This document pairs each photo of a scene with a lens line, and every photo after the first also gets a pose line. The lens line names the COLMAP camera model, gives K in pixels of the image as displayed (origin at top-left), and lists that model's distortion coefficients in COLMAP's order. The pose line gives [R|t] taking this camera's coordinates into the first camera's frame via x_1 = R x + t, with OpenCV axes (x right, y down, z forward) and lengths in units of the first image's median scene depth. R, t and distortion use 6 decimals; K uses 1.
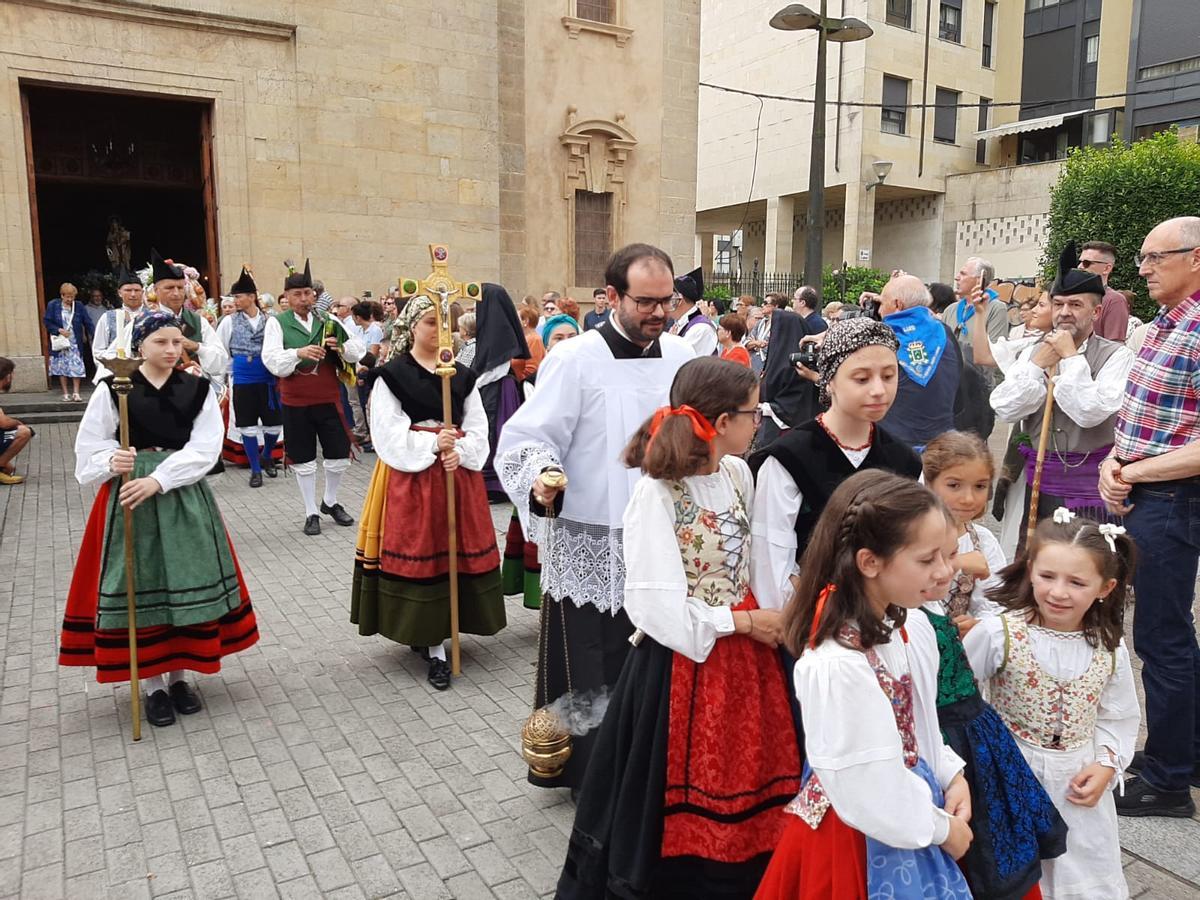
lens RADIAL K [[946.6, 0, 600.8], [0, 946.6, 465.8], [0, 0, 1]] dist [0.022543, -0.058337]
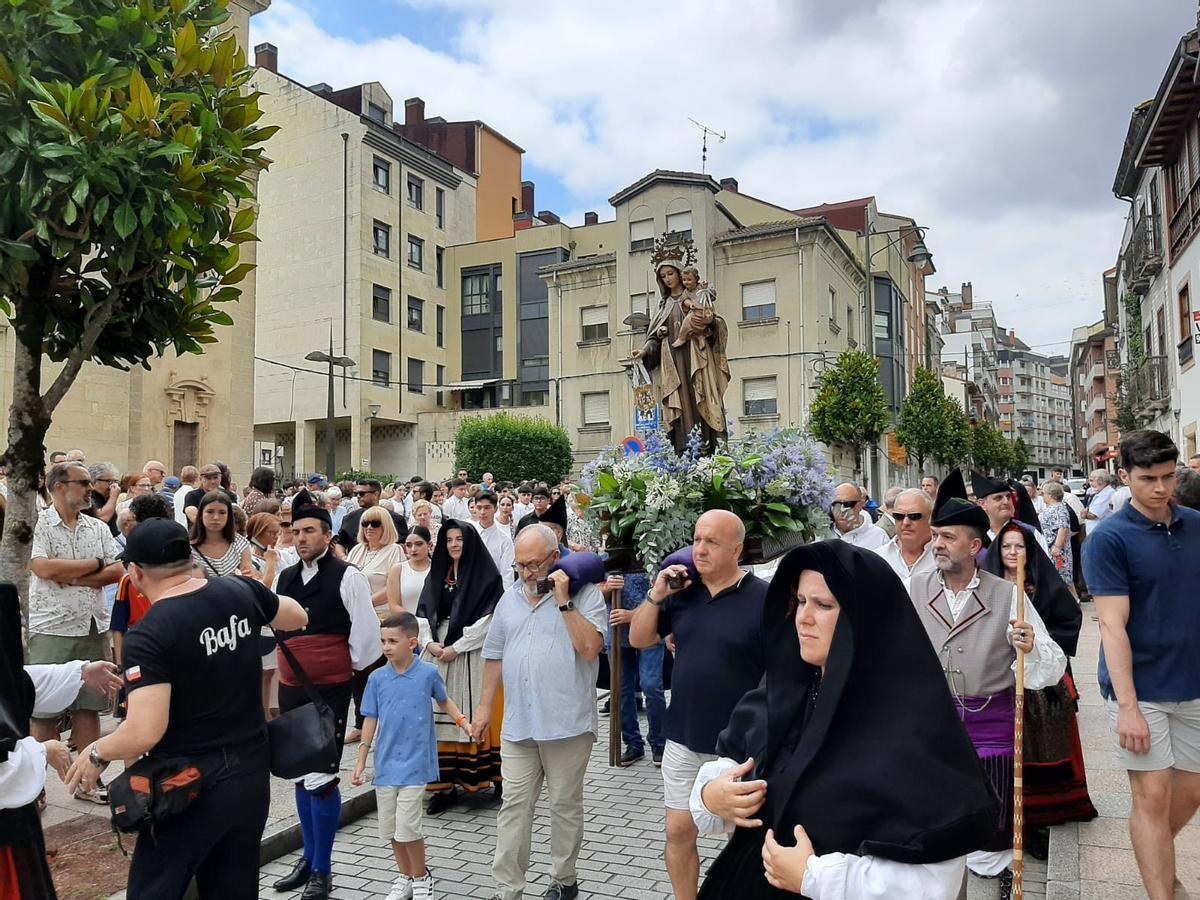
lens RADIAL K [[946.6, 0, 625.9], [0, 946.6, 479.0], [0, 0, 1]] dist [0.022543, -0.058337]
pose [[0.868223, 0.014163, 0.495972, -0.109180], [0.080585, 0.982296, -0.169117, 0.092523], [-0.489586, 0.186799, 0.851711, -0.487194]]
